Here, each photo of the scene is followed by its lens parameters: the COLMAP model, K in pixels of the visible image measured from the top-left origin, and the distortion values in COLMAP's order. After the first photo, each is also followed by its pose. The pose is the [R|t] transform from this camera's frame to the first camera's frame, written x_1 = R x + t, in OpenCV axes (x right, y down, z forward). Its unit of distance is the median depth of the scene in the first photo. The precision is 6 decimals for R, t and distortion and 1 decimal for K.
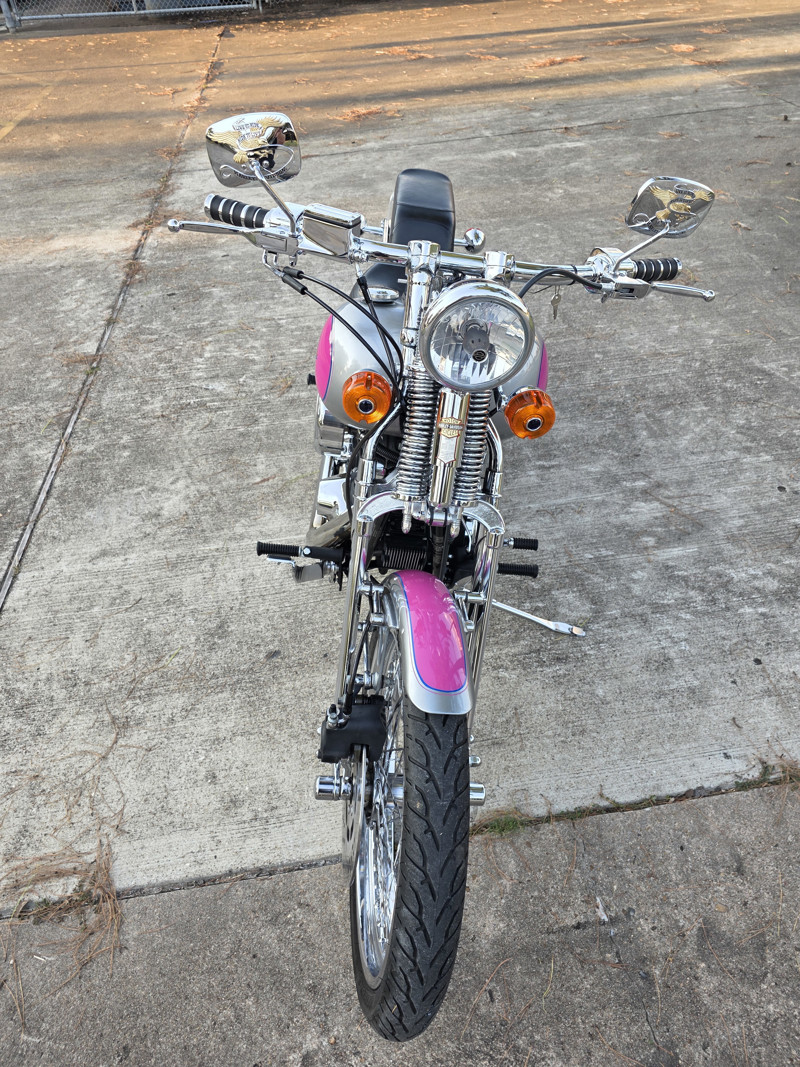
lens RADIAL K [[703.4, 0, 400.0], [0, 703.4, 533.5], [0, 0, 1]] dist [0.052919, -0.040618]
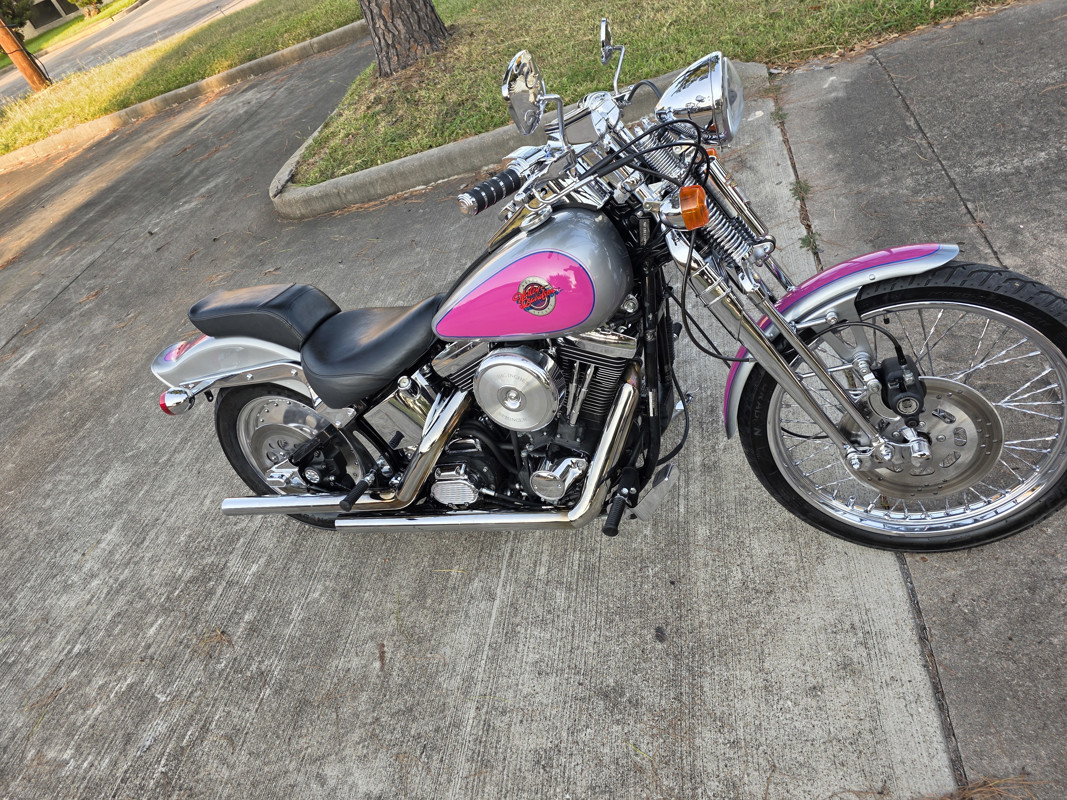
lens RADIAL K [[703.4, 0, 533.5], [0, 703.4, 400.0], [0, 0, 1]] dist [0.052919, -0.040618]
pose [[0.286828, -0.653298, 0.700665, -0.762176], [0.848165, 0.513203, 0.131300, -0.272553], [-0.445361, 0.556619, 0.701305, 0.310657]]
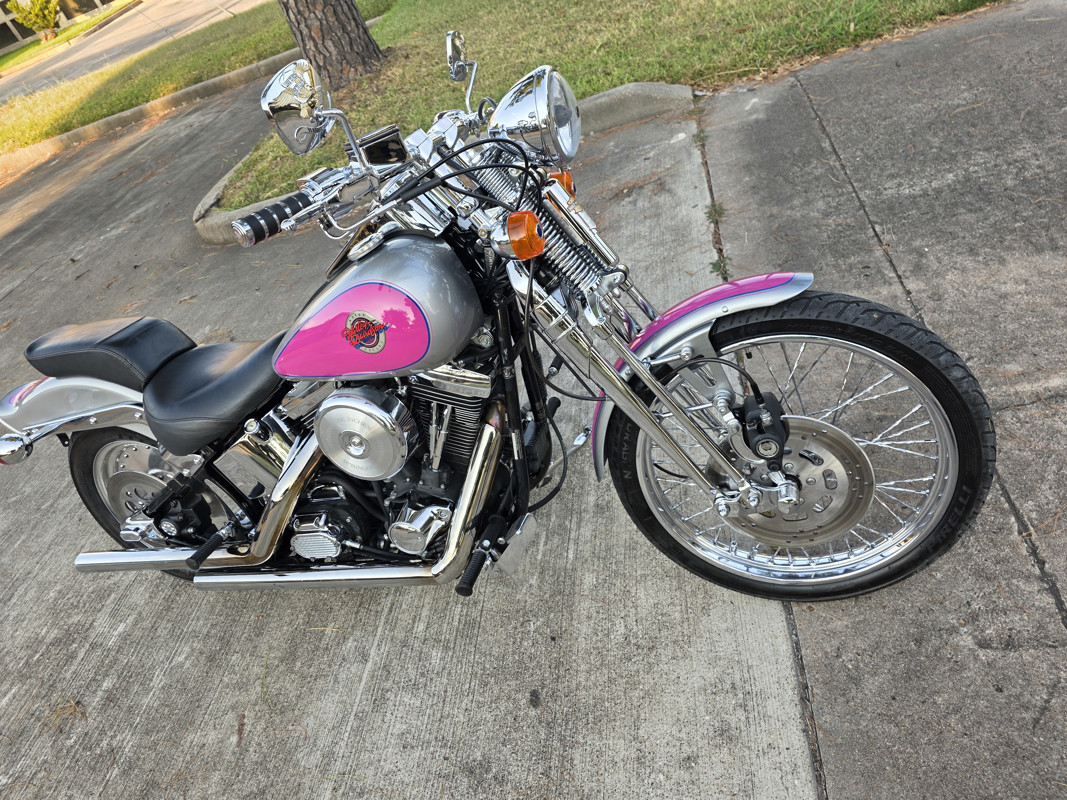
lens RADIAL K [[706.9, 0, 539.4], [0, 706.9, 401.3], [0, 0, 1]] dist [0.047035, -0.036442]
pose [[0.246680, -0.637766, 0.729660, -0.644830], [0.851379, 0.502287, 0.151199, -0.140403], [-0.462928, 0.583920, 0.666884, 0.279292]]
